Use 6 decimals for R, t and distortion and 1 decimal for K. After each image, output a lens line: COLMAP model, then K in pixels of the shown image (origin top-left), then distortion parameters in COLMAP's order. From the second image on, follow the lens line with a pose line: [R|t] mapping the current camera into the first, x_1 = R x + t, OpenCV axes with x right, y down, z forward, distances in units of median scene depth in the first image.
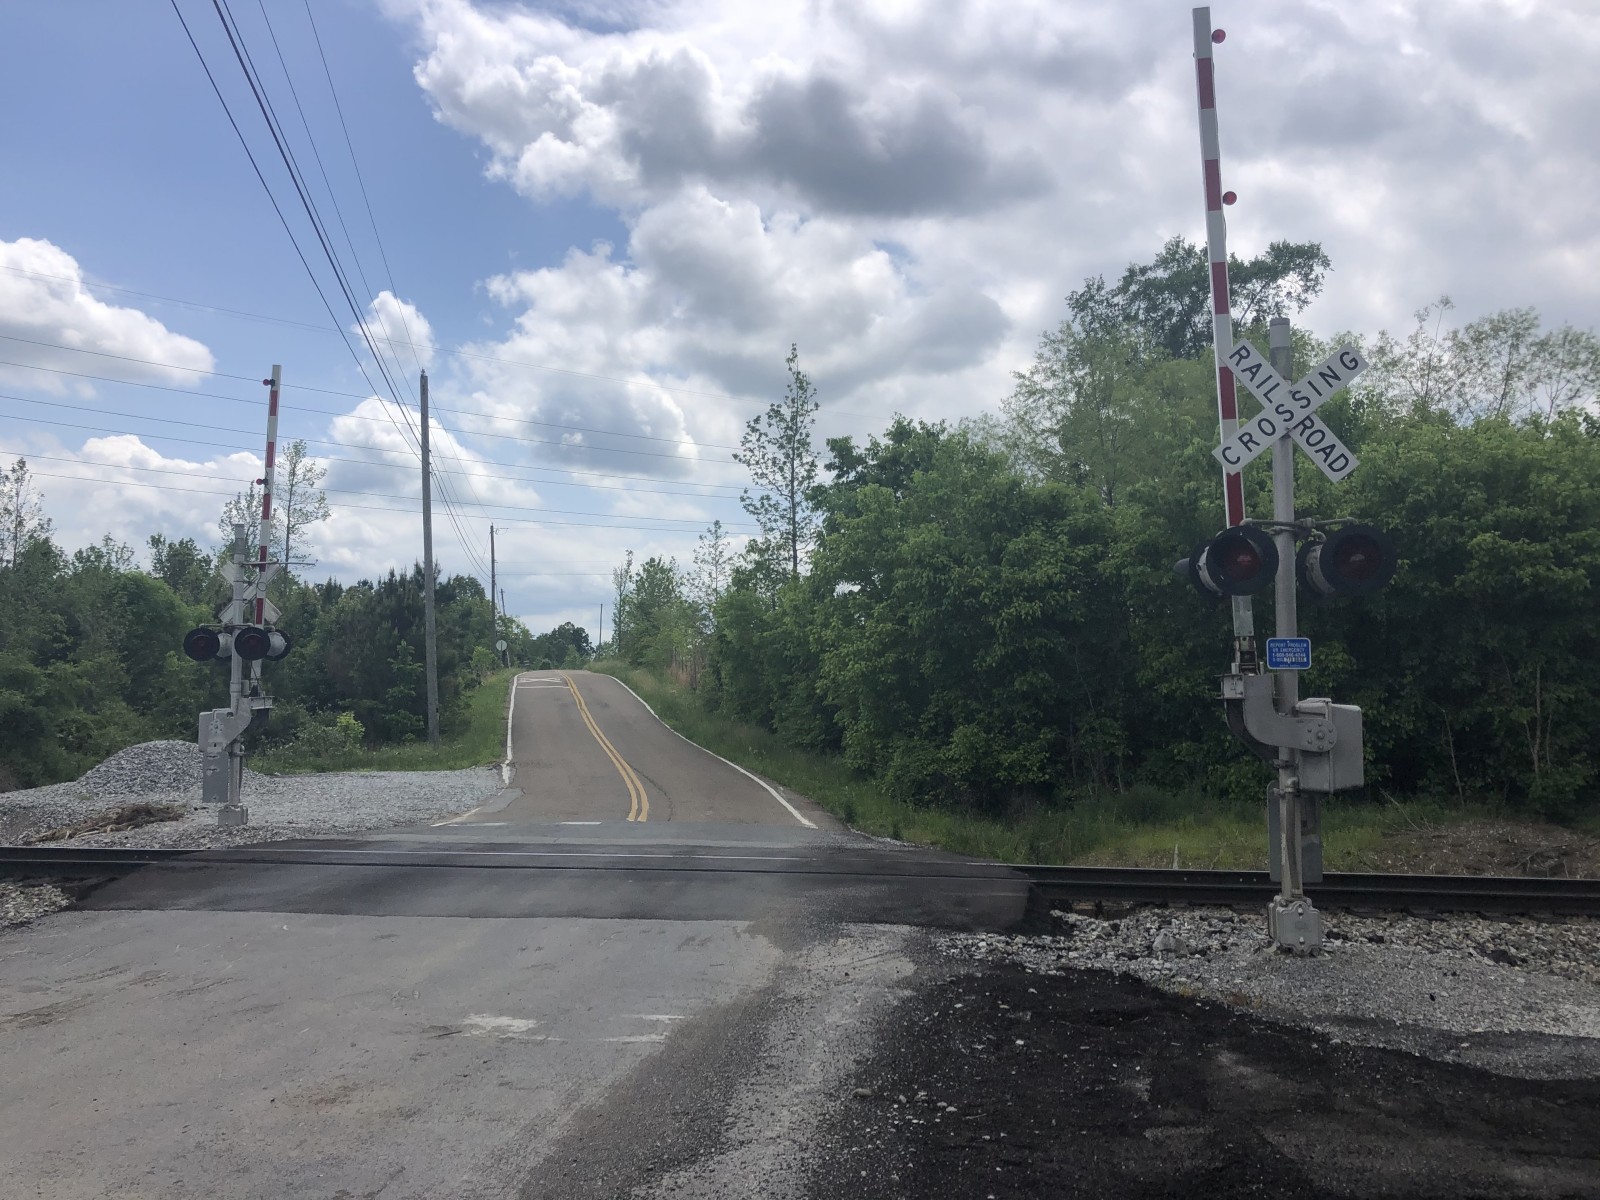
lens RADIAL K [[1306.2, 0, 790.8], [0, 1306.2, 578.5], [0, 0, 1]] dist [0.101423, -0.151975]
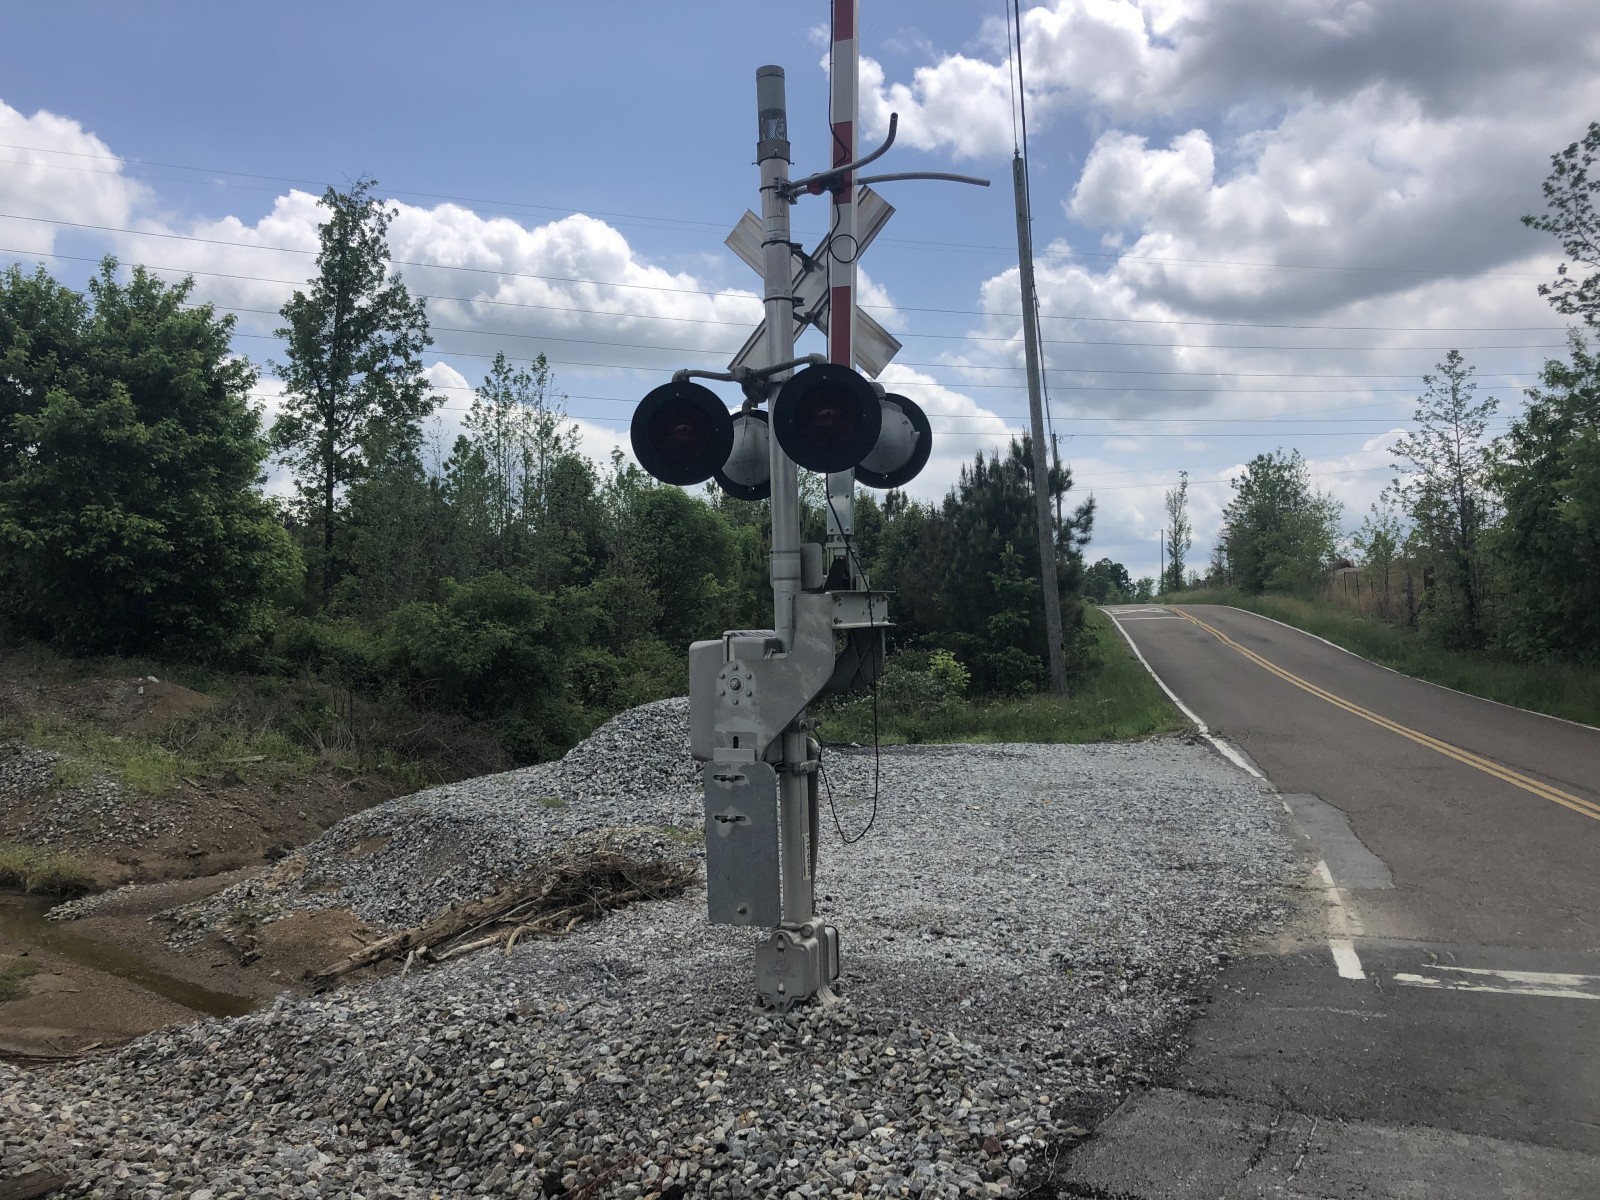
lens RADIAL K [[1339.8, 0, 822.0], [0, 1339.8, 596.5], [0, 0, 1]] dist [0.012507, 0.008830]
pose [[0.931314, -0.028550, -0.363097, -0.190894], [0.049974, 0.997511, 0.049747, 0.049031], [0.360773, -0.064475, 0.930423, 0.455437]]
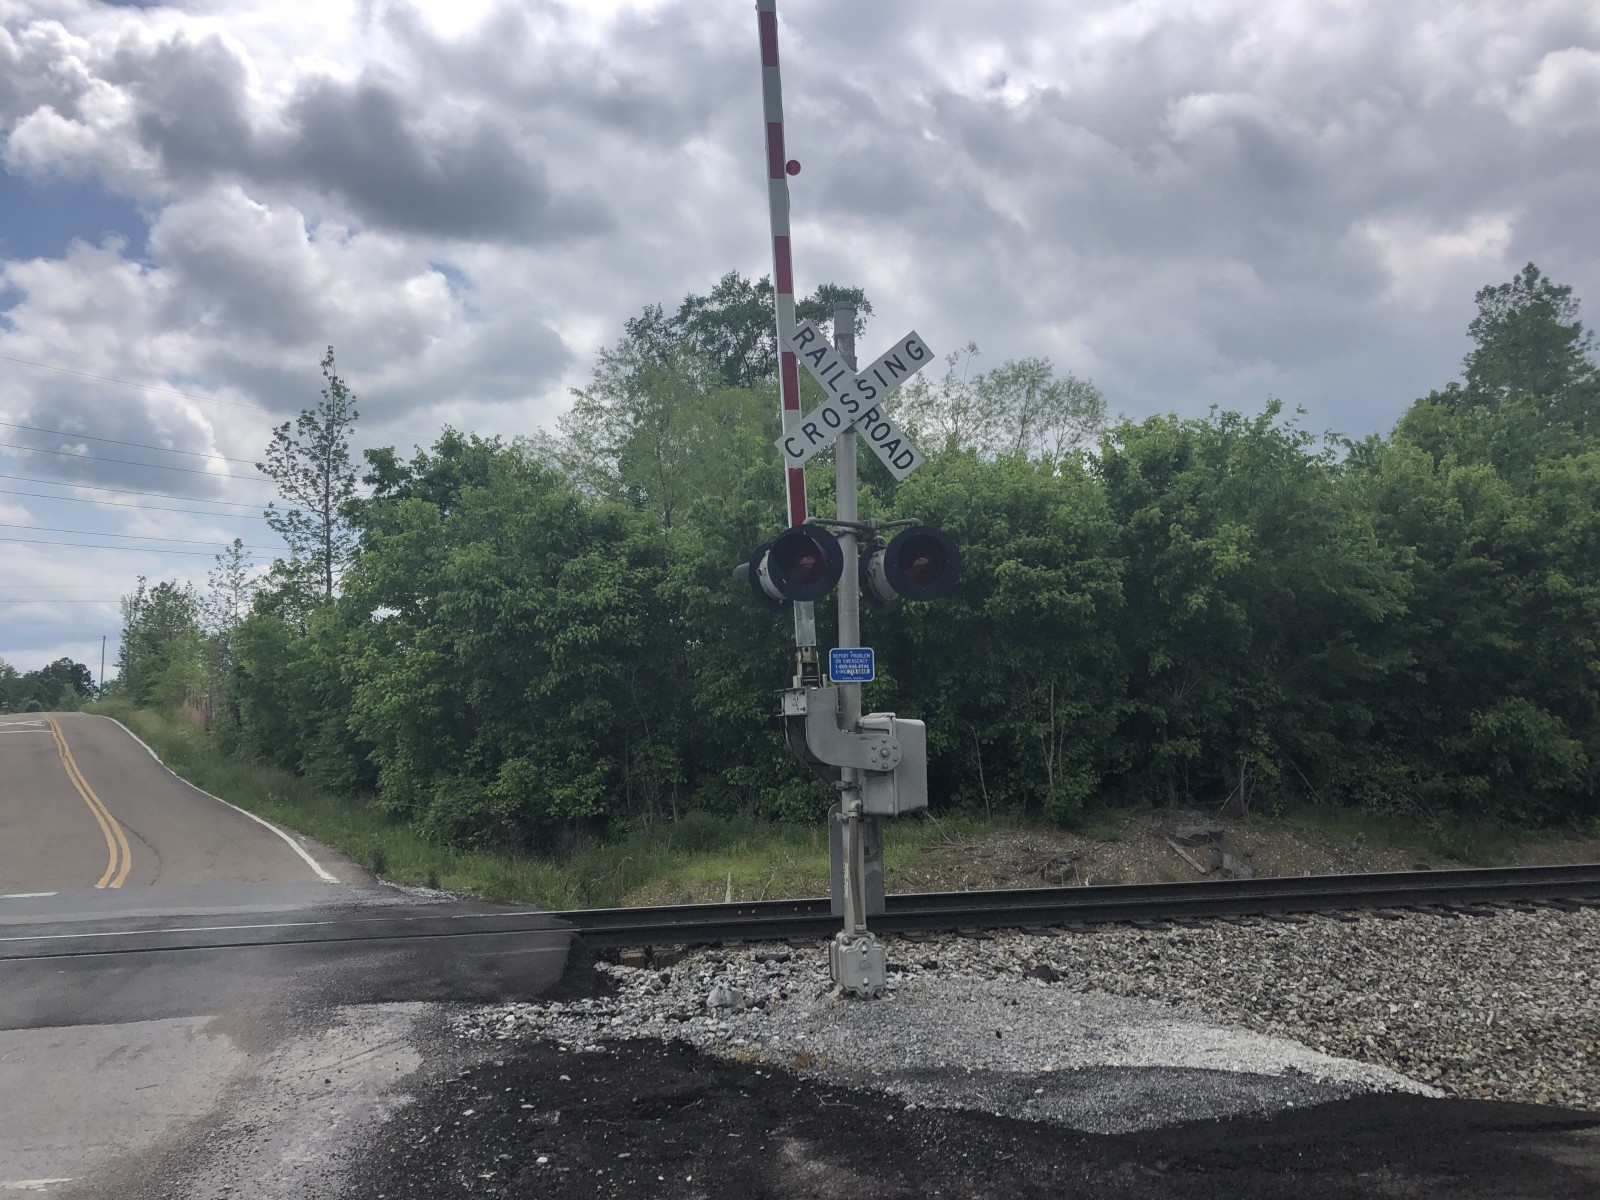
lens RADIAL K [[1295.2, 0, 800.0], [0, 1295.2, 600.0], [0, 0, 1]] dist [0.043821, -0.000814]
pose [[0.942913, 0.009103, 0.332916, 0.015471], [-0.005851, 0.999925, -0.010768, 0.007785], [-0.332989, 0.008206, 0.942895, 0.059520]]
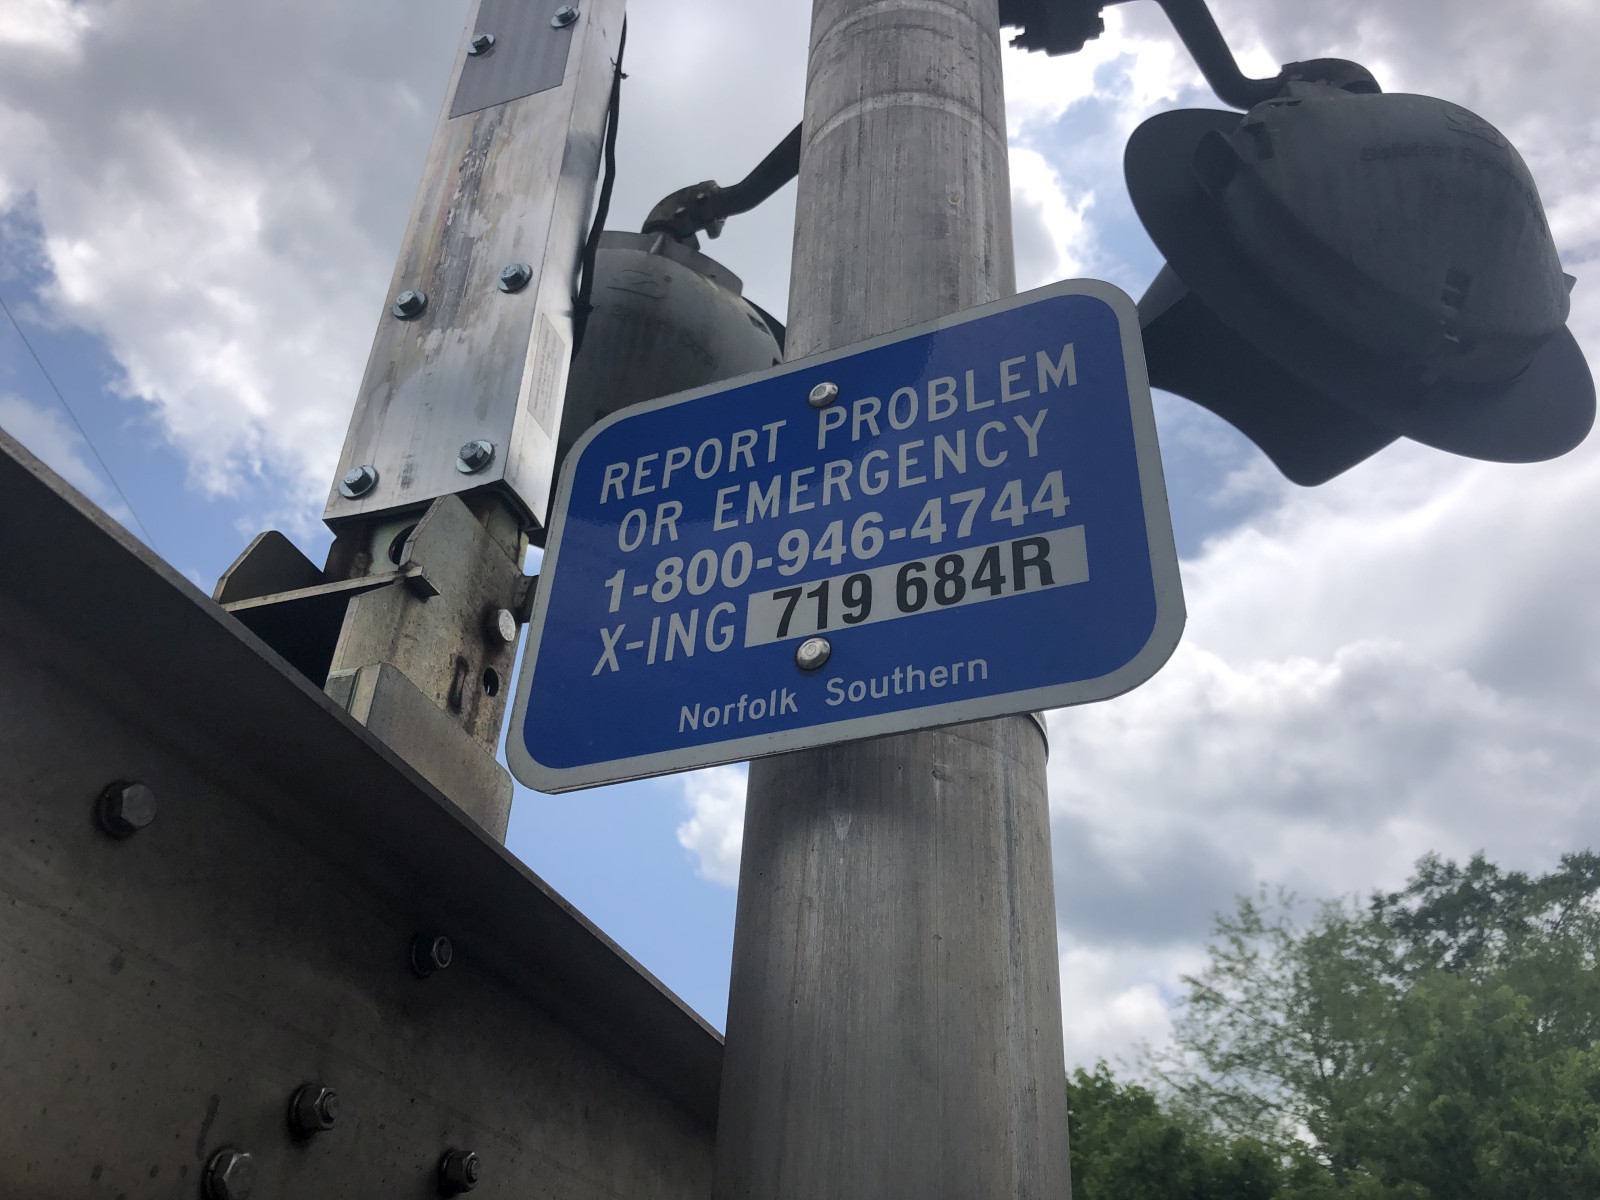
lens RADIAL K [[1339.8, 0, 822.0], [0, 1339.8, 596.5], [0, 0, 1]] dist [0.012507, 0.008830]
pose [[0.984764, -0.082062, -0.153318, 0.117780], [-0.008334, 0.858371, -0.512962, 0.034968], [0.173699, 0.506424, 0.844608, 0.299655]]
